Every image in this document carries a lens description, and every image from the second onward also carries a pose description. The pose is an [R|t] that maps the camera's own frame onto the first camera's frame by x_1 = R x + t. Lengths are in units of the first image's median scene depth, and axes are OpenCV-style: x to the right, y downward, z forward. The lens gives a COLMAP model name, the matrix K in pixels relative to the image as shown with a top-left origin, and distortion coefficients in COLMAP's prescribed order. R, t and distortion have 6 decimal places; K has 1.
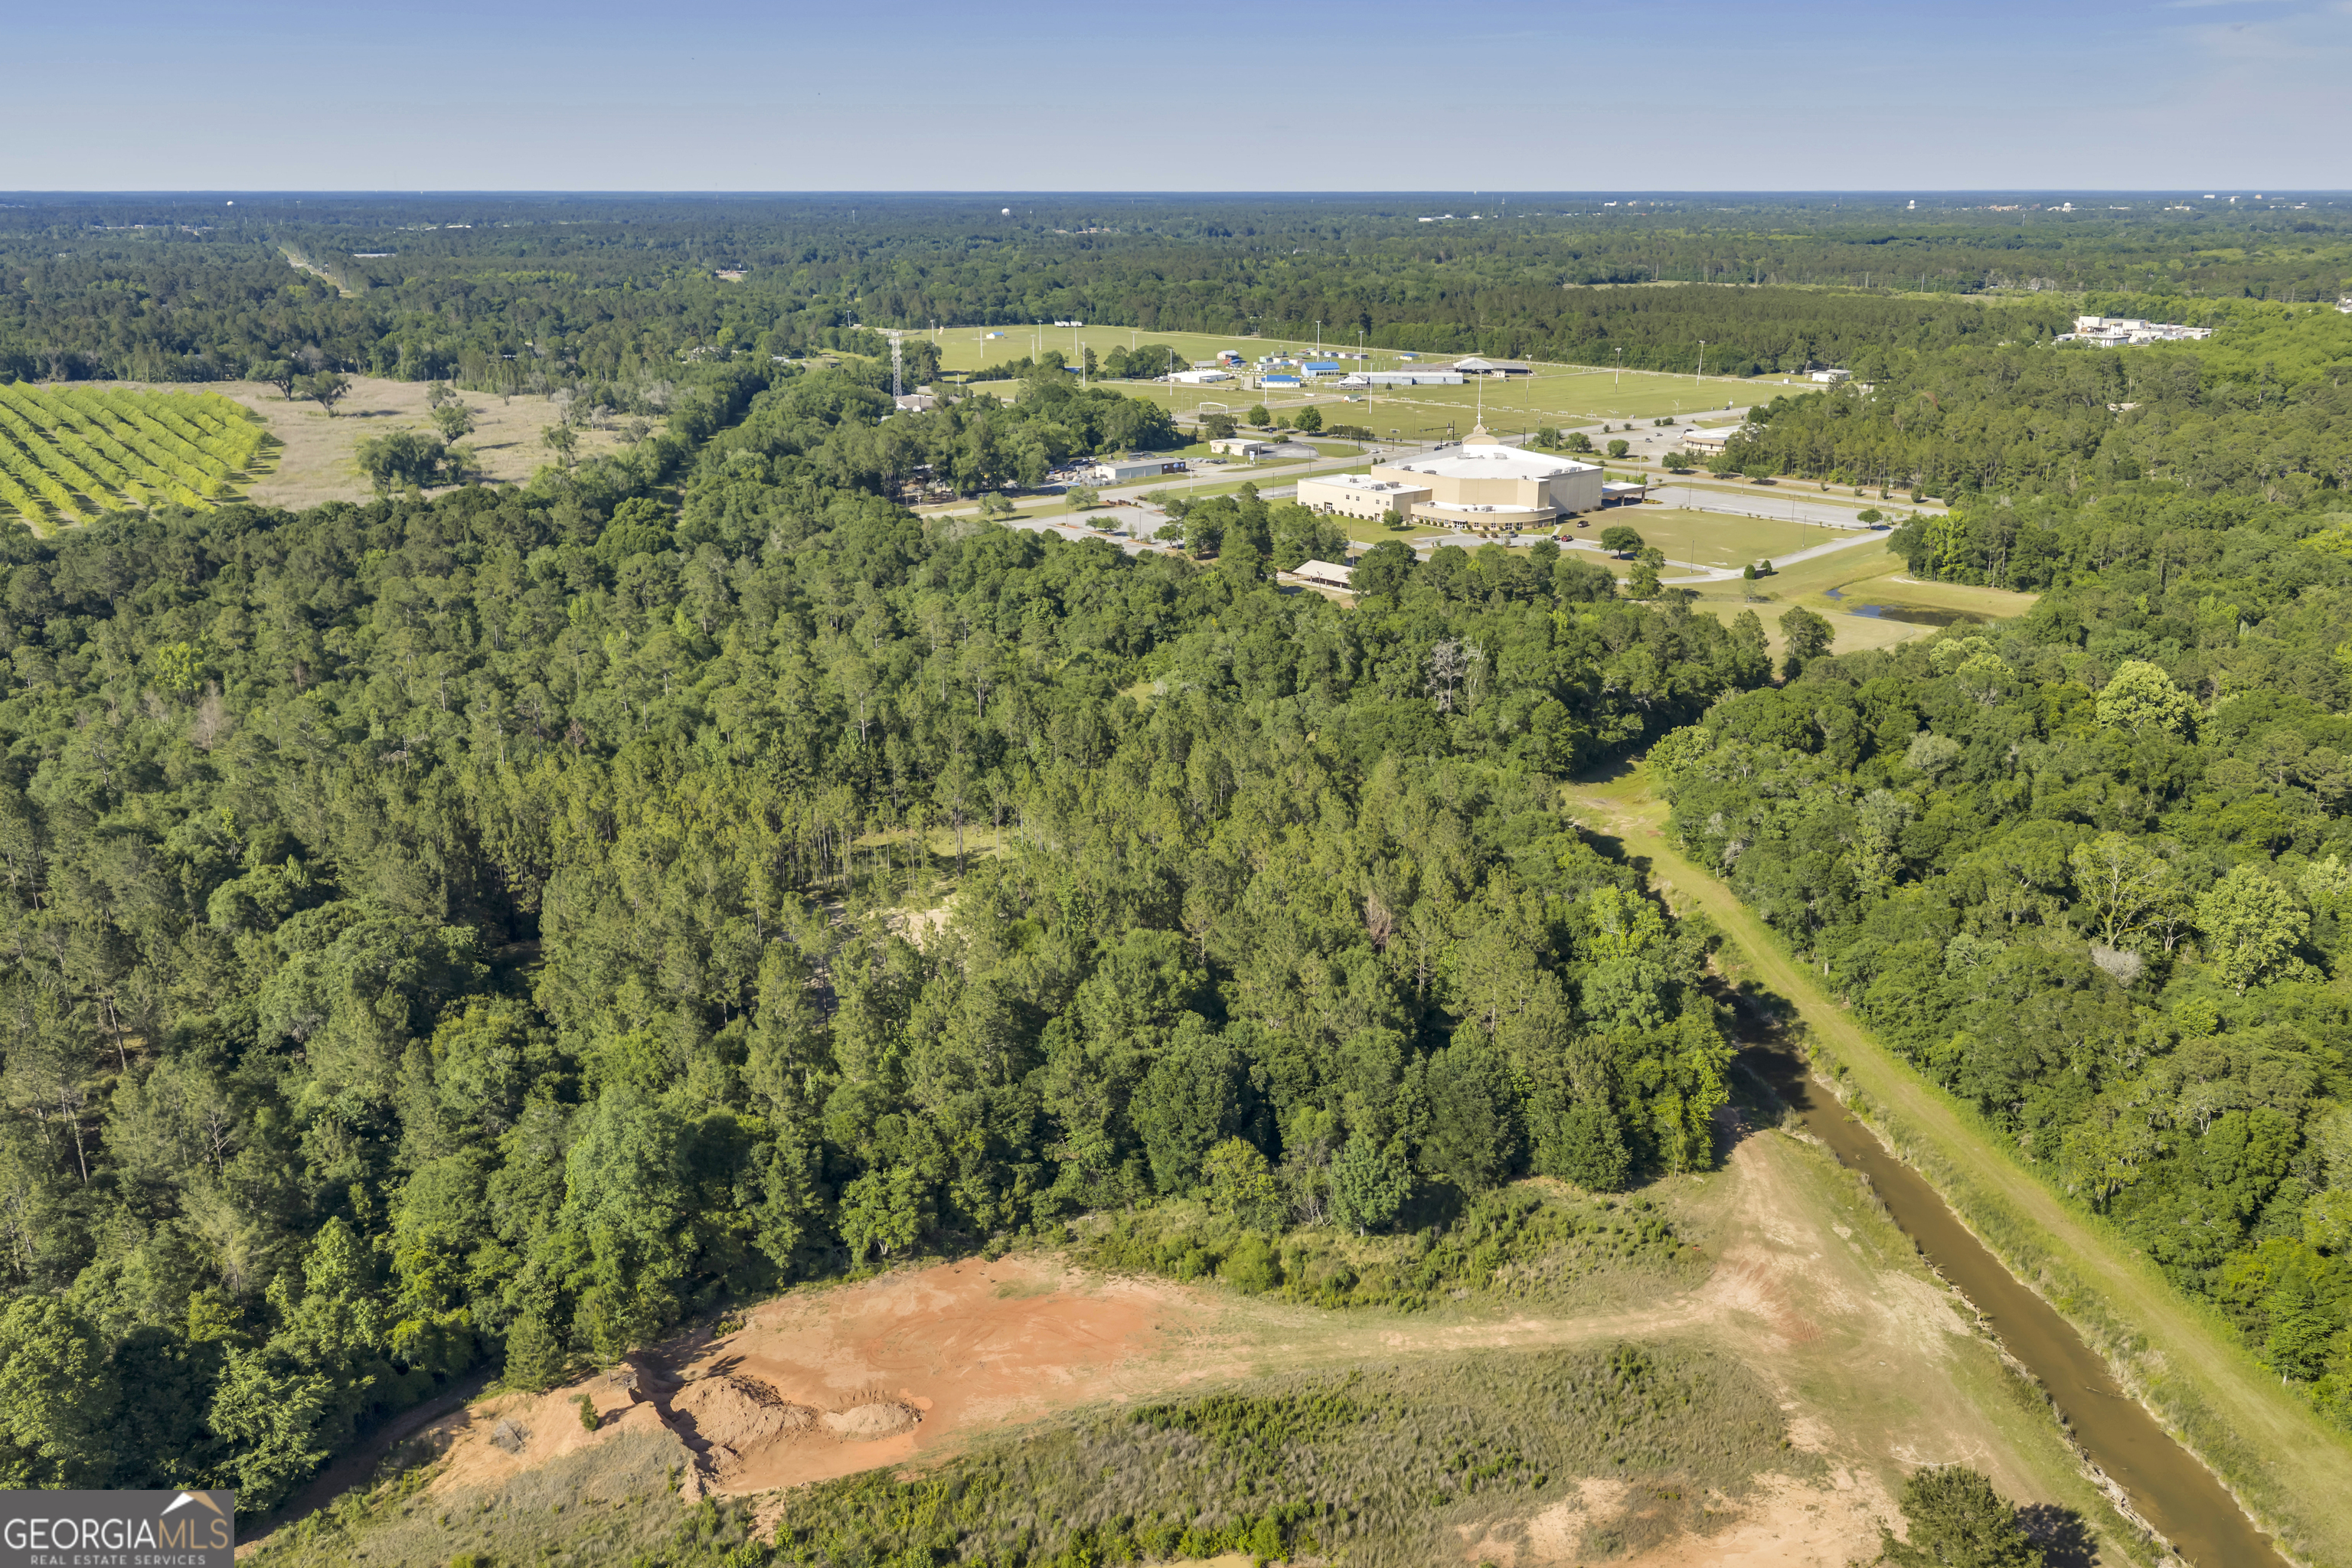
lens RADIAL K [[1952.8, 0, 1184.5], [0, 1952.8, 798.6], [0, 0, 1]] dist [0.016888, -0.031030]
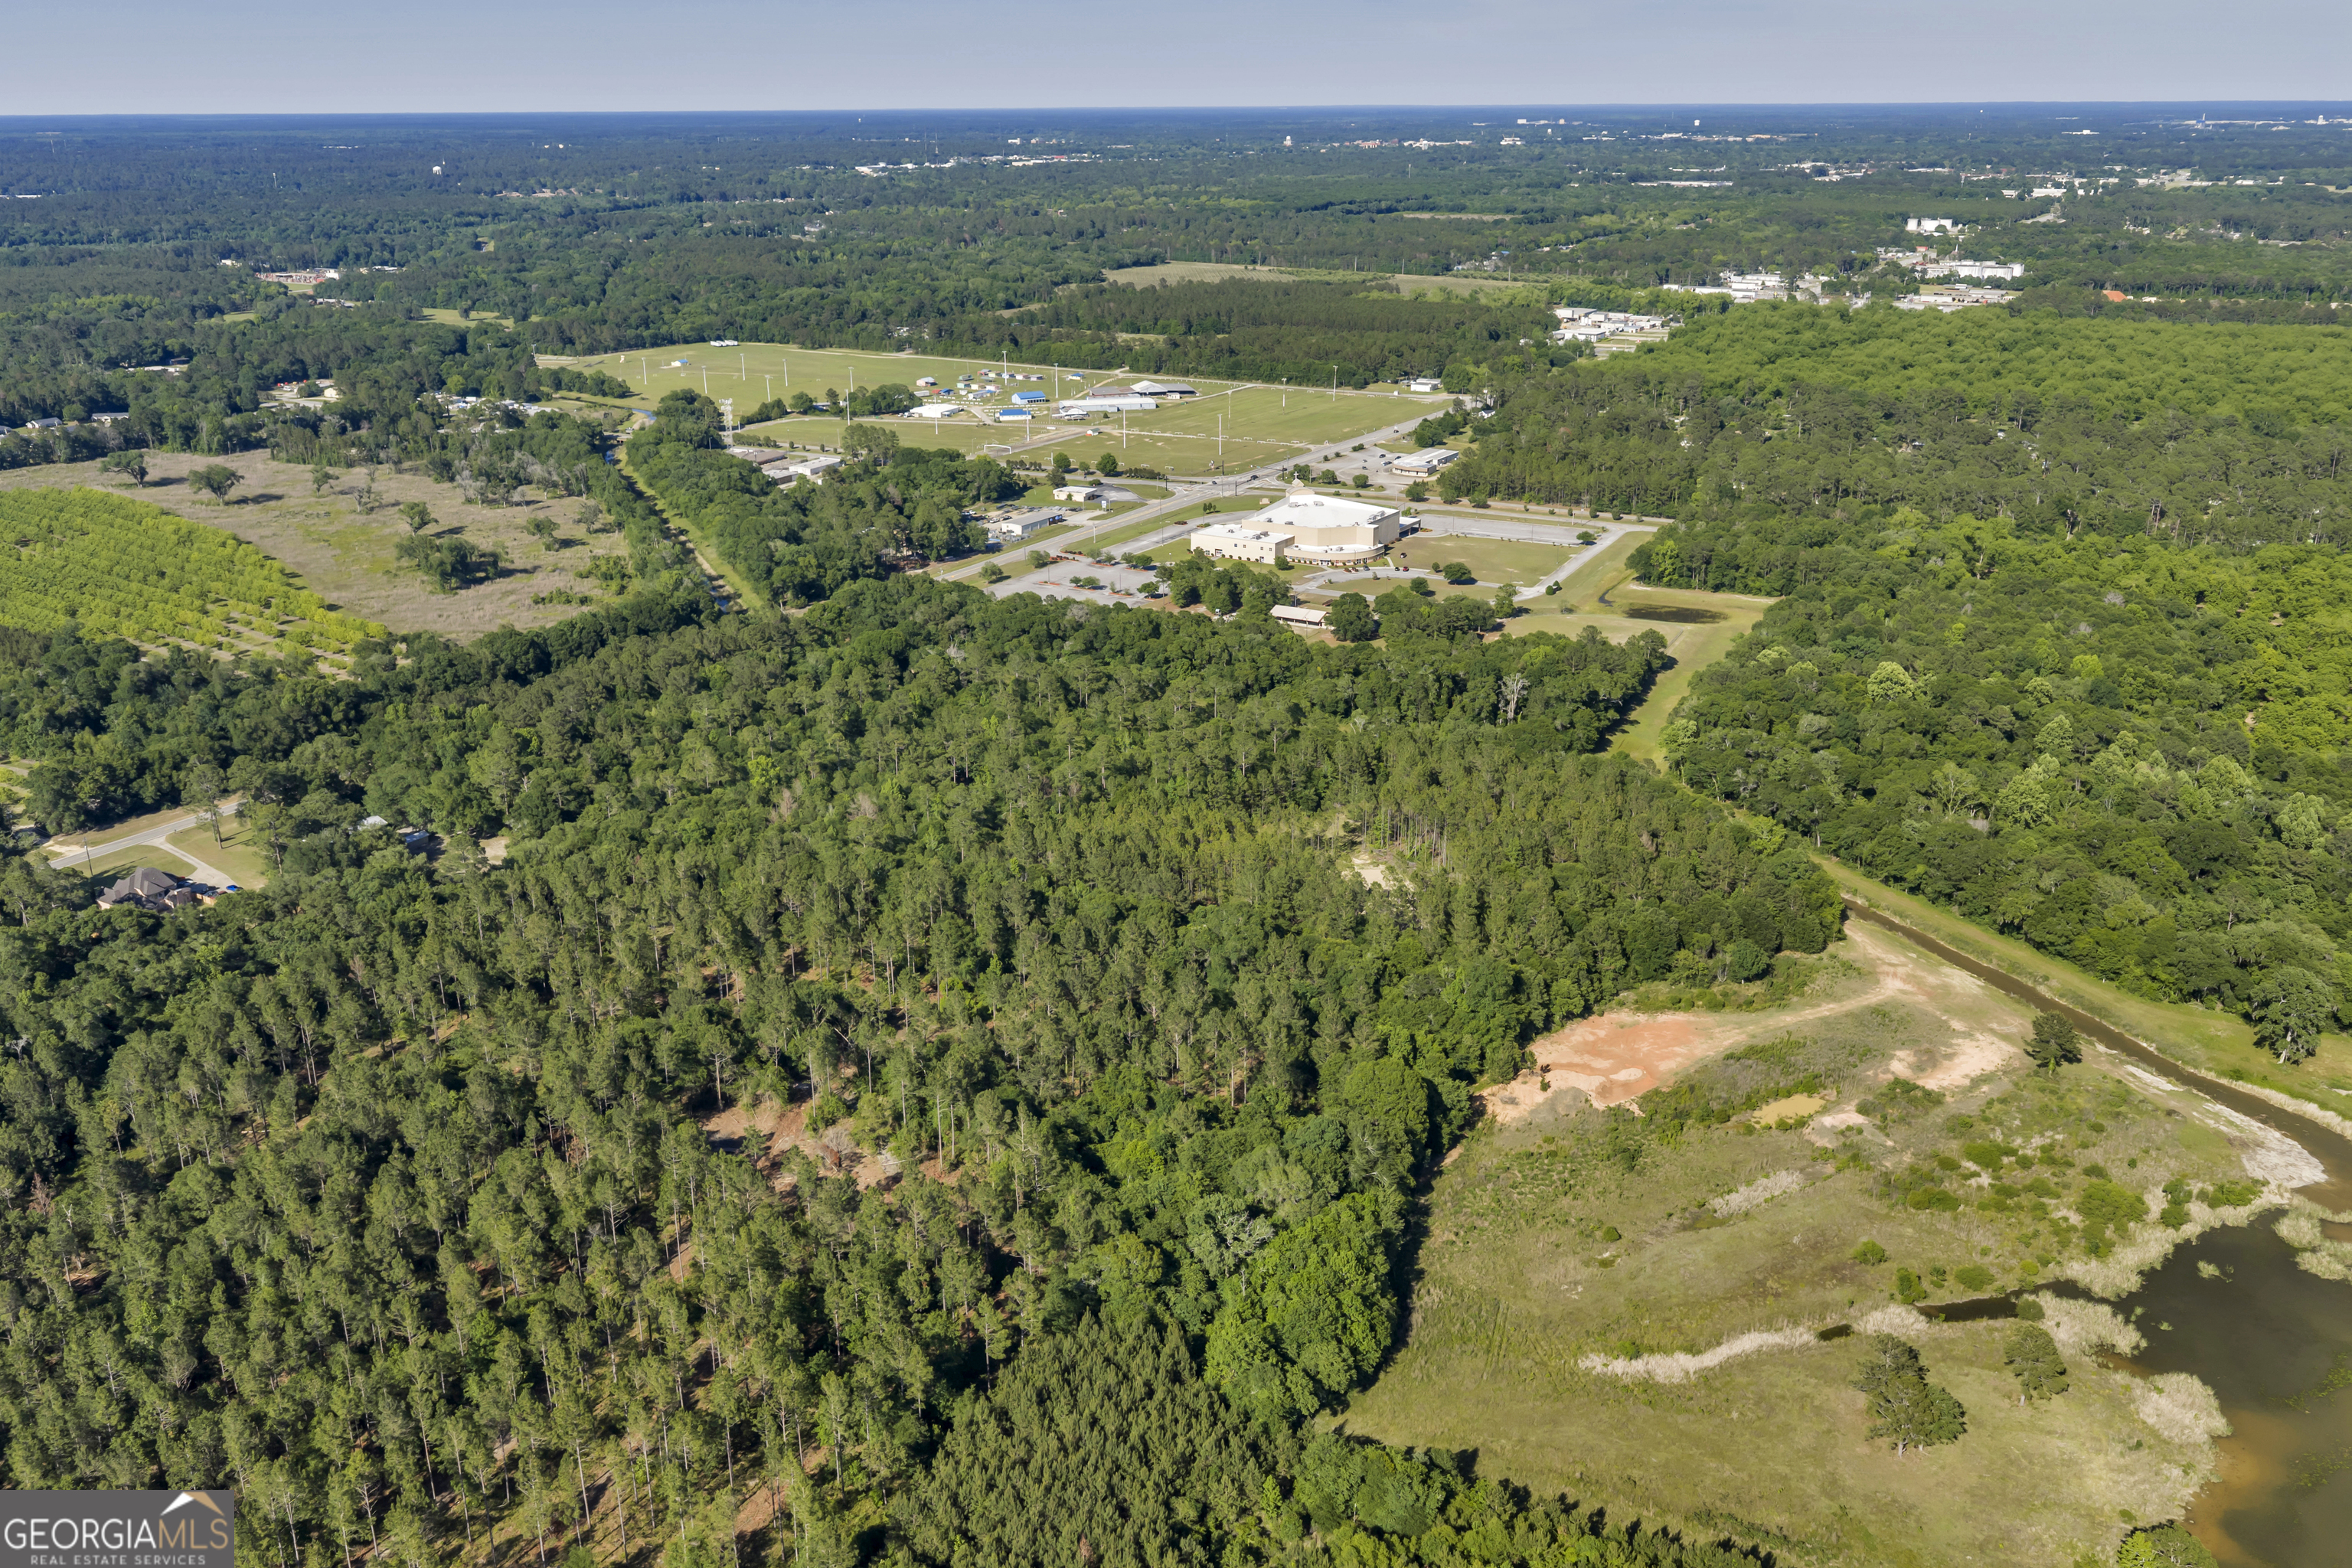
lens RADIAL K [[1952.8, 0, 1188.9], [0, 1952.8, 787.1], [0, 0, 1]] dist [0.016888, -0.031030]
pose [[0.951063, -0.106614, 0.290021, -0.700059], [0.096435, 0.994122, 0.049209, -0.106986], [-0.293562, -0.018833, 0.955754, -0.592617]]
